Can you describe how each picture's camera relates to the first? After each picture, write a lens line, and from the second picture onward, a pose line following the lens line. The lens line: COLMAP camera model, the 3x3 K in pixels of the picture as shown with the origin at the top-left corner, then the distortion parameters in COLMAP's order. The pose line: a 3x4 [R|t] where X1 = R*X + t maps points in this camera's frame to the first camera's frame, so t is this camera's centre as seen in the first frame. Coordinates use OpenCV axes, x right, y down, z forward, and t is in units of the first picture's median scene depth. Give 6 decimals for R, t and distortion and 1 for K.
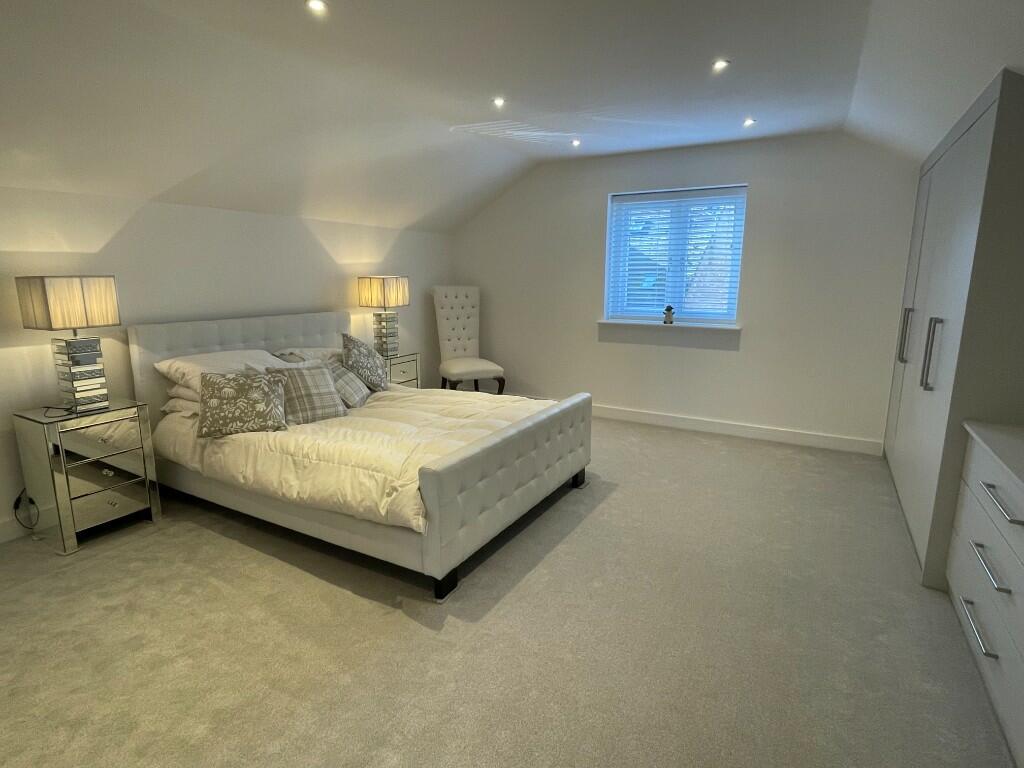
lens RADIAL K [[544.7, 0, 512.3], [0, 544.7, 380.9], [0, 0, 1]] dist [-0.004715, -0.000492]
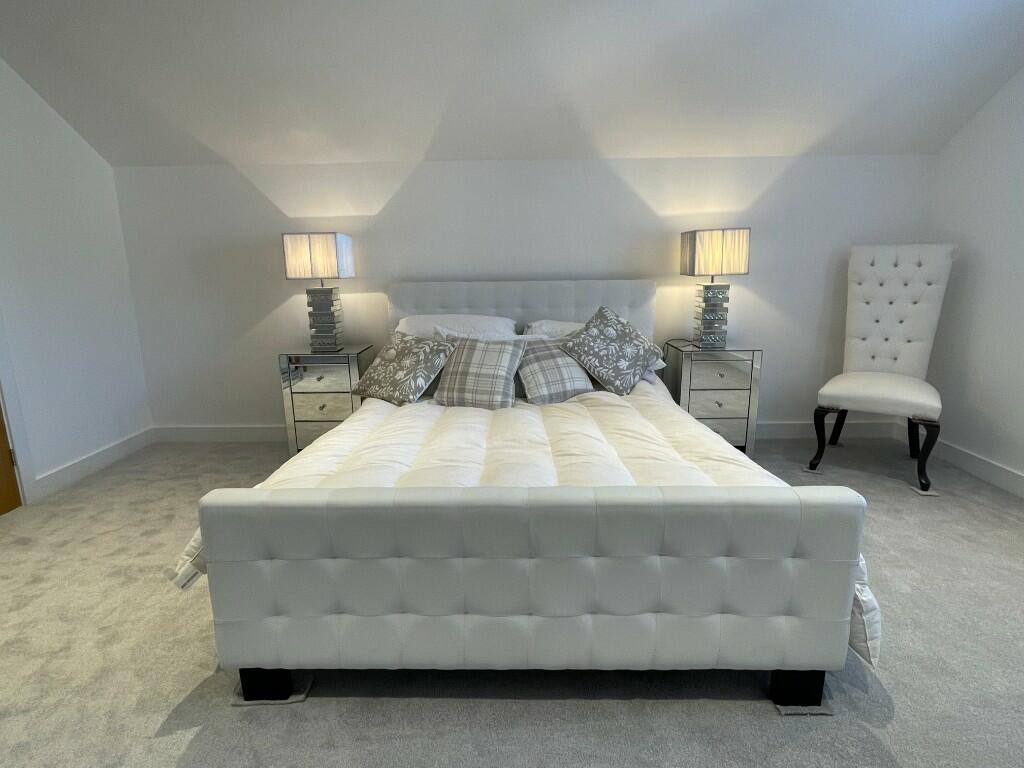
lens RADIAL K [[544.7, 0, 511.7], [0, 544.7, 382.0], [0, 0, 1]] dist [-0.004715, -0.000492]
pose [[0.482271, 0.176188, -0.858121, 0.314551], [-0.152501, 0.981494, 0.115812, -0.057425], [0.862646, 0.075012, 0.500215, 0.567372]]
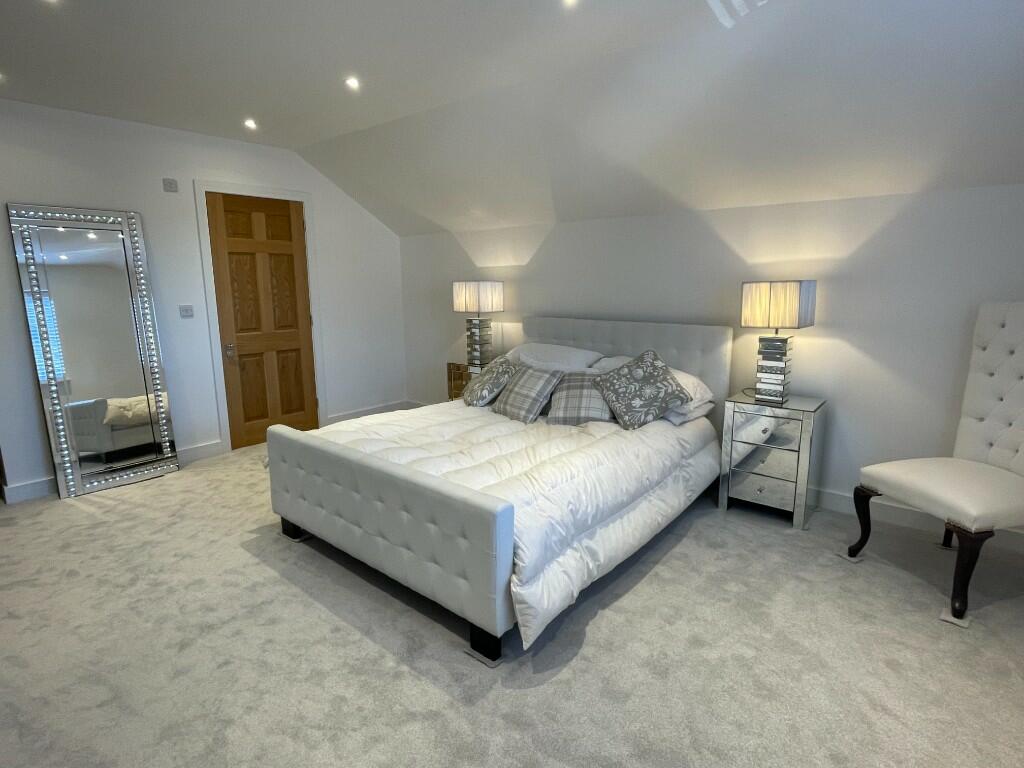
lens RADIAL K [[544.7, 0, 515.4], [0, 544.7, 385.2], [0, 0, 1]] dist [-0.004715, -0.000492]
pose [[-0.180423, 0.184271, -0.966174, 0.583083], [-0.182611, 0.958941, 0.216993, -0.192424], [0.966489, 0.215585, -0.139365, 1.004057]]
